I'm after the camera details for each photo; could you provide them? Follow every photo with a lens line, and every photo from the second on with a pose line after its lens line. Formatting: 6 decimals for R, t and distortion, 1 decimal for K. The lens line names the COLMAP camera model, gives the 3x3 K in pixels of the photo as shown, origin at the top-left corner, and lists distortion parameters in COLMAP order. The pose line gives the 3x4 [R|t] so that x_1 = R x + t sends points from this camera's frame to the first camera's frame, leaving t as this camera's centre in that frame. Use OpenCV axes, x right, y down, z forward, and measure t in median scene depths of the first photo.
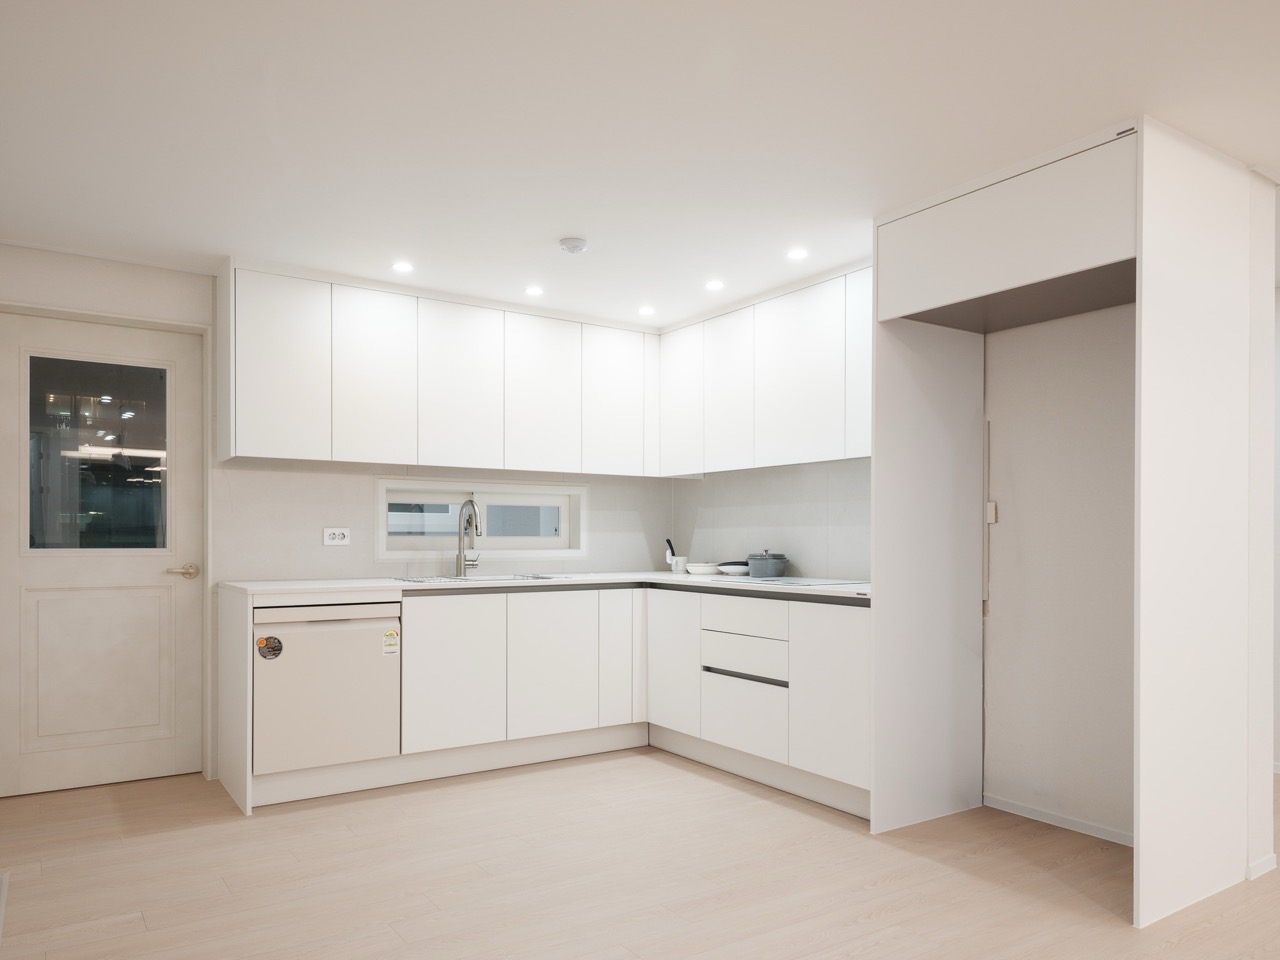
lens RADIAL K [[890.9, 0, 642.3], [0, 890.9, 540.2], [0, 0, 1]] dist [0.004503, -0.000755]
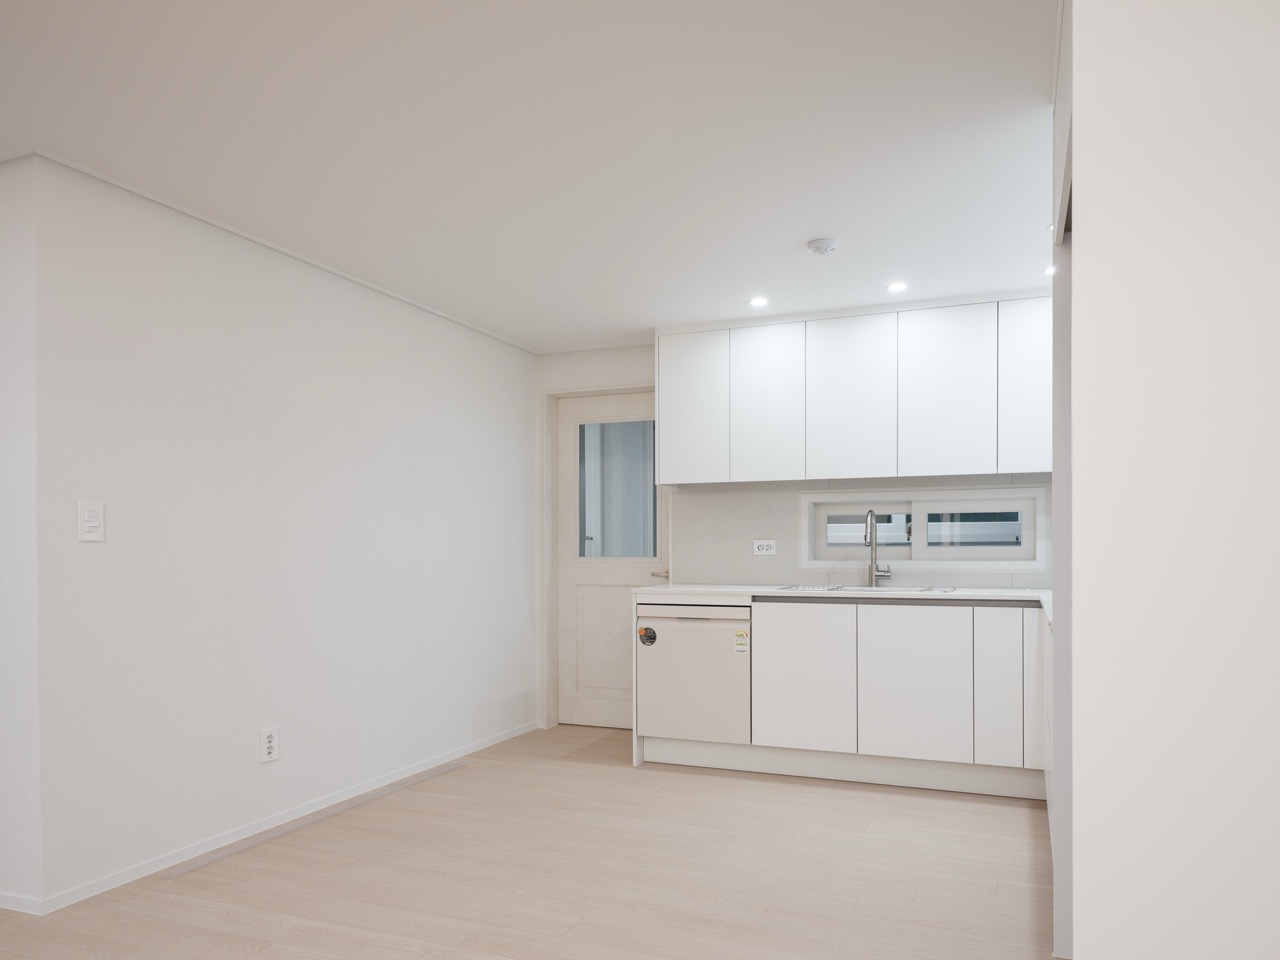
lens RADIAL K [[895.1, 0, 650.9], [0, 895.1, 557.3], [0, 0, 1]] dist [0.021500, -0.003715]
pose [[0.557349, 0.004371, -0.830267, 0.507883], [0.001700, 0.999978, 0.006406, 0.000683], [0.830277, -0.004982, 0.557329, 0.240928]]
